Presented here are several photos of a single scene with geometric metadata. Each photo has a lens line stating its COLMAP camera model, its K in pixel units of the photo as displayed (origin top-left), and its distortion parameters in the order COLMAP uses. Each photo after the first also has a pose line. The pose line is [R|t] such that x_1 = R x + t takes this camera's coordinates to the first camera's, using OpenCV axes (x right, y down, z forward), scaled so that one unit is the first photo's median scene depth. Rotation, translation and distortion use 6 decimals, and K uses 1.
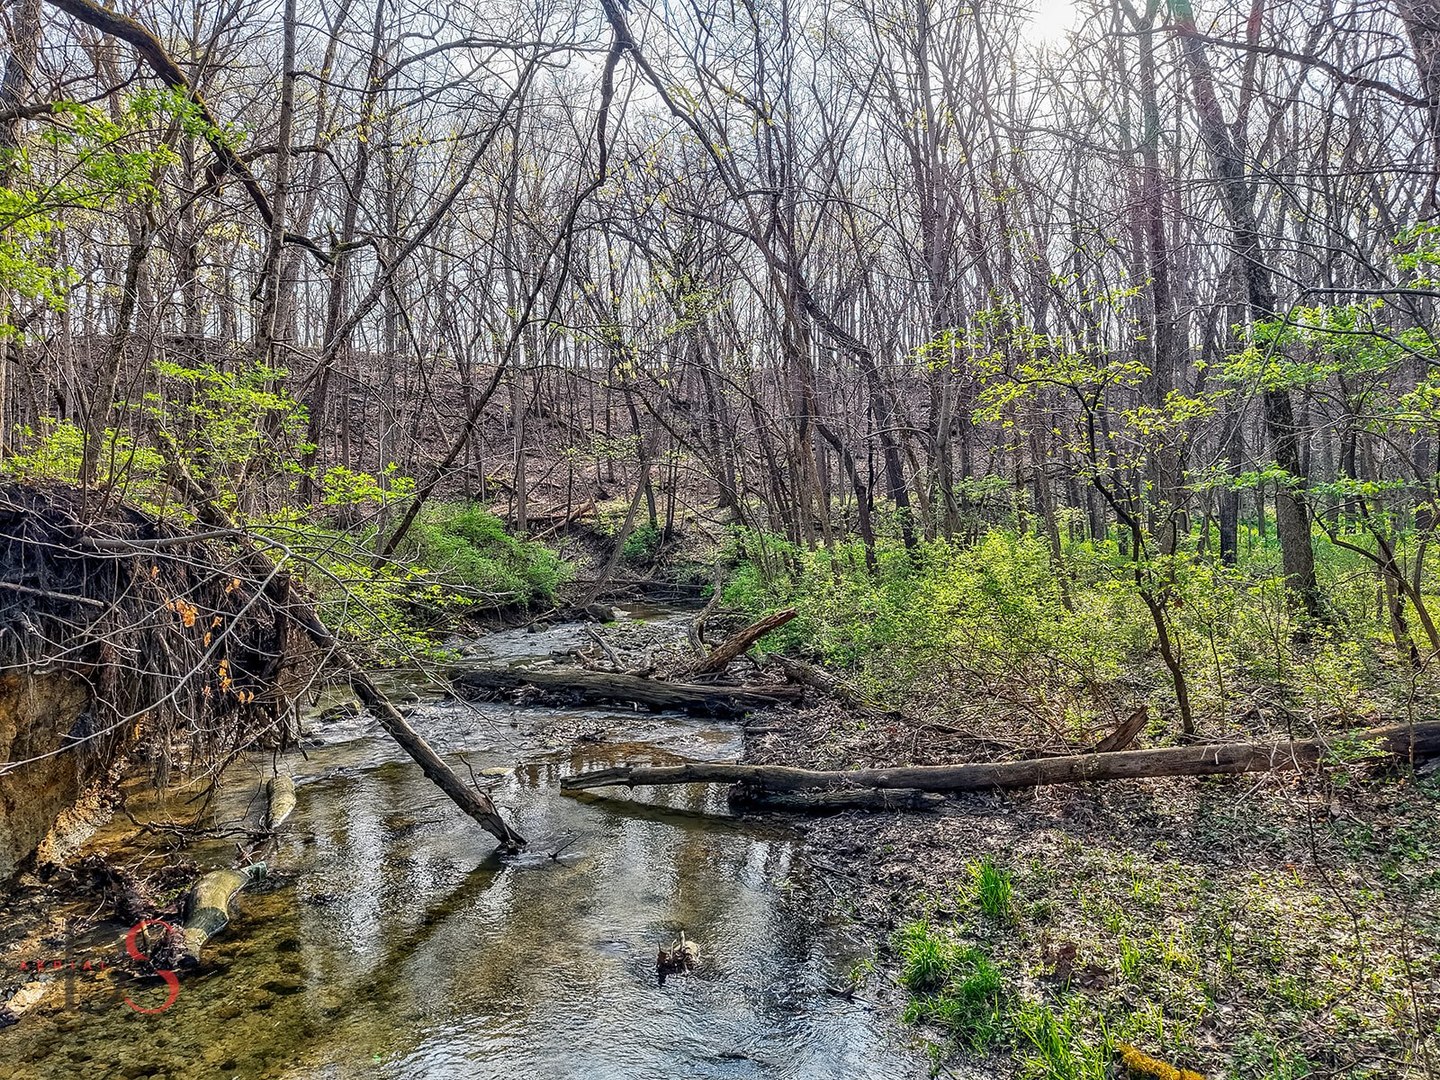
lens RADIAL K [[976.5, 0, 720.0], [0, 976.5, 540.0], [0, 0, 1]] dist [0.038075, -0.023994]
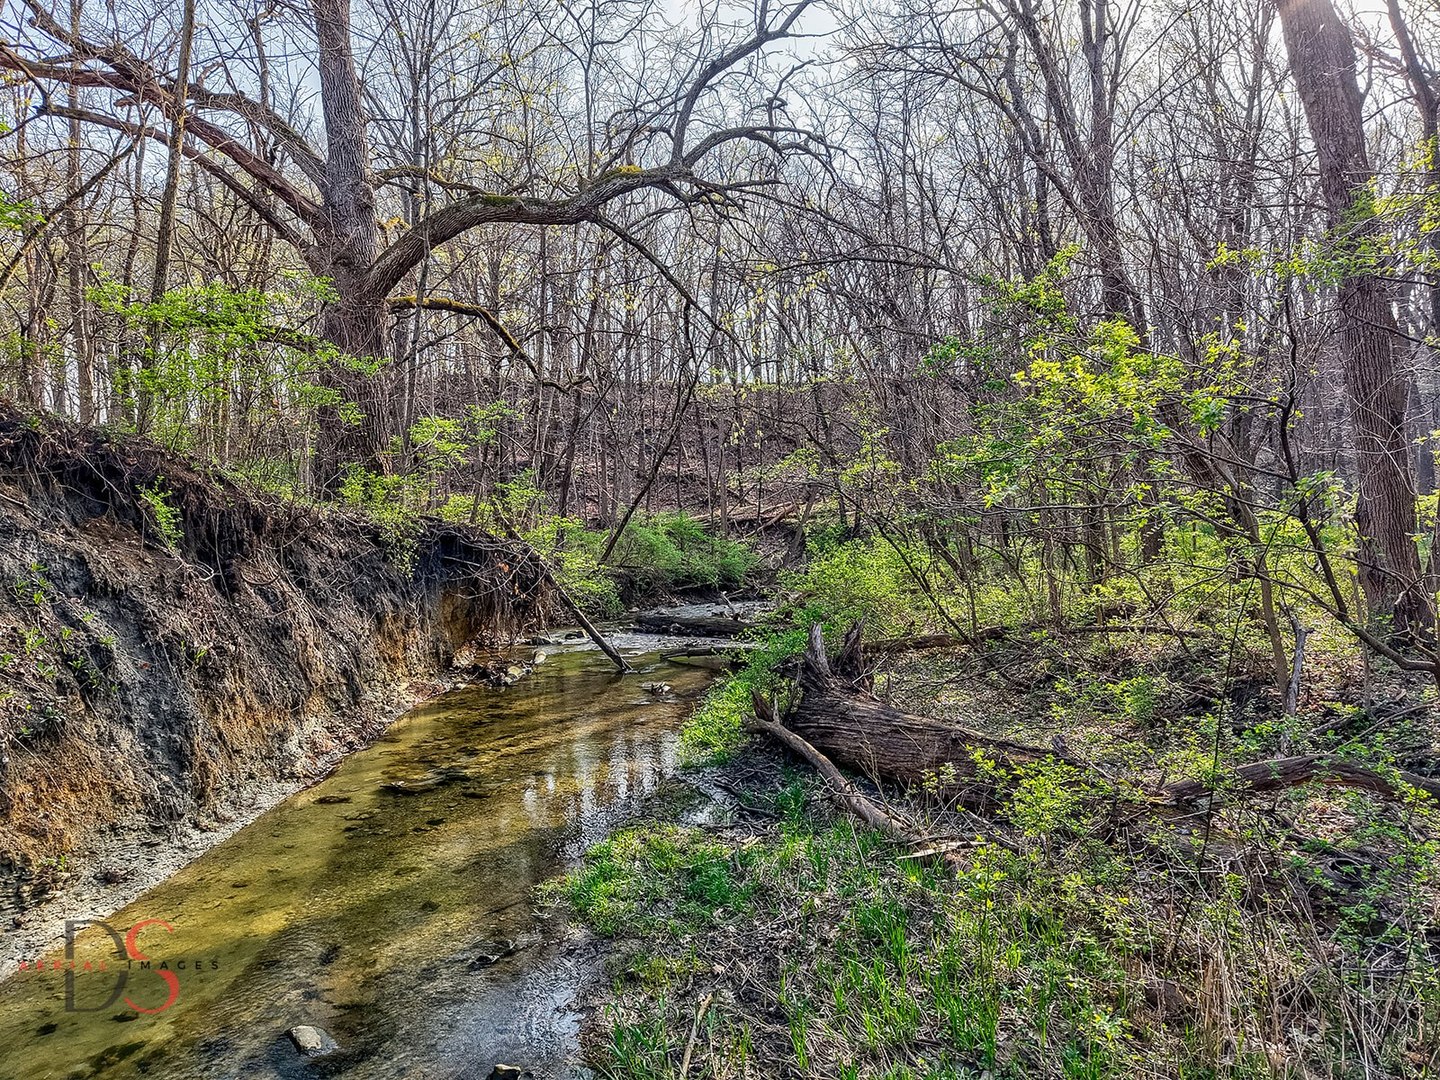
lens RADIAL K [[976.5, 0, 720.0], [0, 976.5, 540.0], [0, 0, 1]] dist [0.038075, -0.023994]
pose [[0.965666, -0.008669, -0.259642, 0.337902], [0.010121, 0.999940, 0.004256, -0.006935], [0.259590, -0.006738, 0.965695, -0.667187]]
